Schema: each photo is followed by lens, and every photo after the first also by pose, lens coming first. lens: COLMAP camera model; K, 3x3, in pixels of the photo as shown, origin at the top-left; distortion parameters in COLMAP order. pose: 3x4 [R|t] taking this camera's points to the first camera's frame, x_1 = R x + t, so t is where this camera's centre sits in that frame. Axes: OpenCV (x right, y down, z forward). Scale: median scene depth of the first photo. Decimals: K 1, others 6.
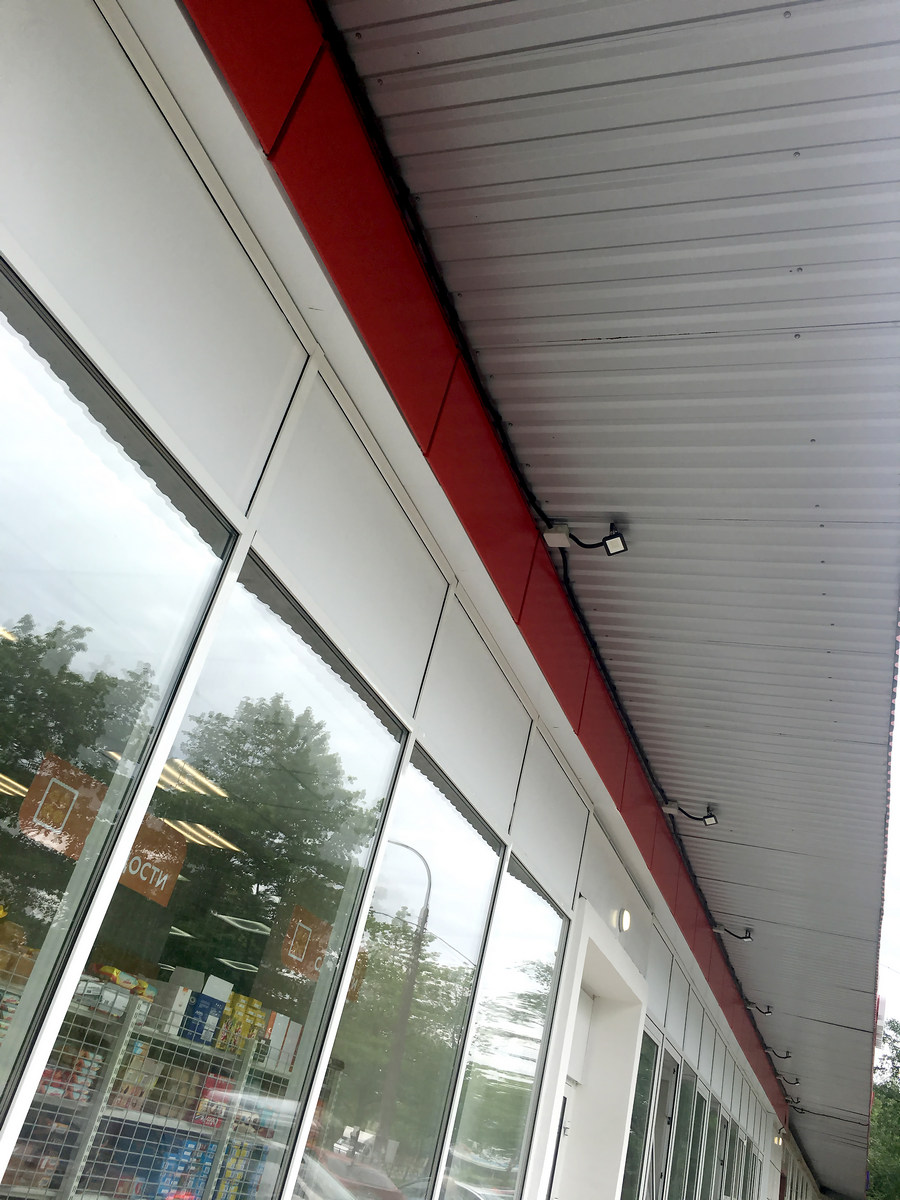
lens RADIAL K [[1023.6, 0, 442.3], [0, 1023.6, 596.3], [0, 0, 1]] dist [0.077237, -0.102600]
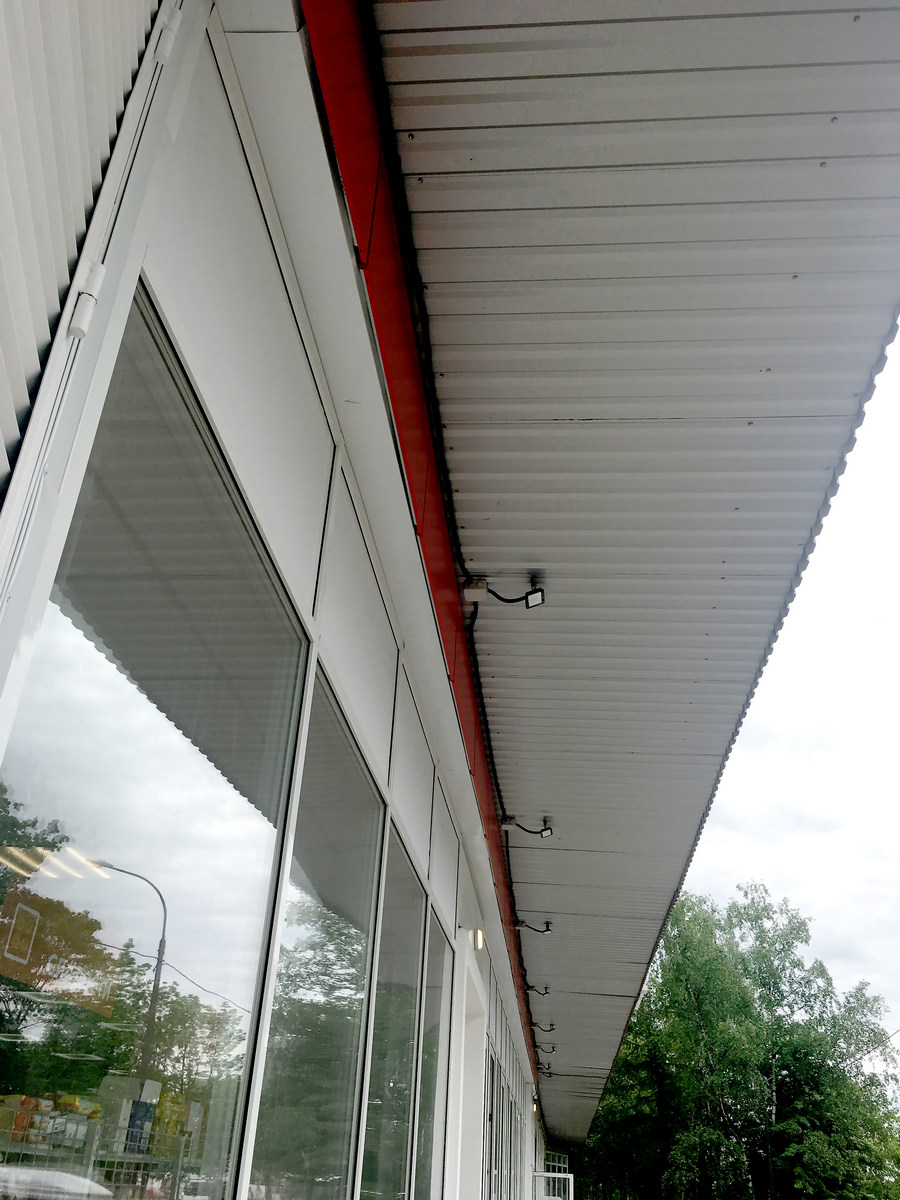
lens RADIAL K [[1023.6, 0, 451.4], [0, 1023.6, 598.5], [0, 0, 1]] dist [0.077237, -0.102600]
pose [[0.952074, -0.047714, 0.302124, -0.228439], [0.046317, 0.998857, 0.011792, -0.066361], [-0.302342, 0.002767, 0.953196, 0.024710]]
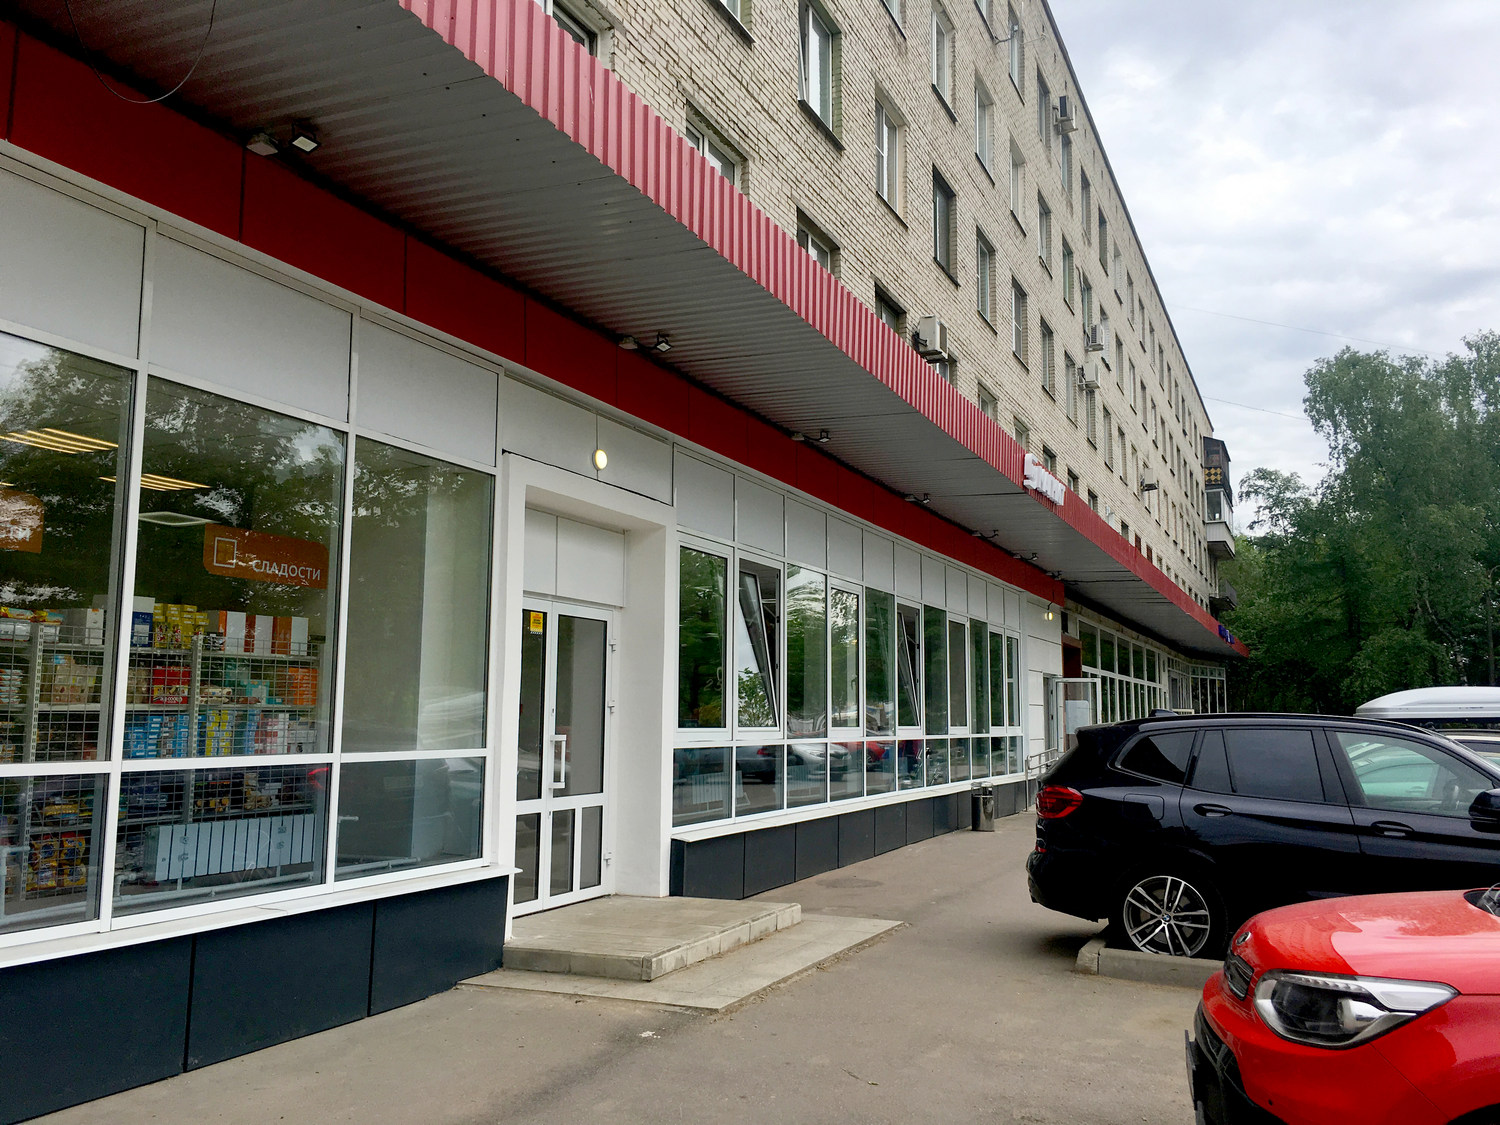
lens RADIAL K [[1279.5, 0, 754.7], [0, 1279.5, 559.0], [0, 0, 1]] dist [0.077237, -0.102600]
pose [[0.969310, -0.239116, -0.057104, 0.592890], [0.244022, 0.907628, 0.341563, -0.004815], [-0.029844, -0.345015, 0.938123, -0.421088]]
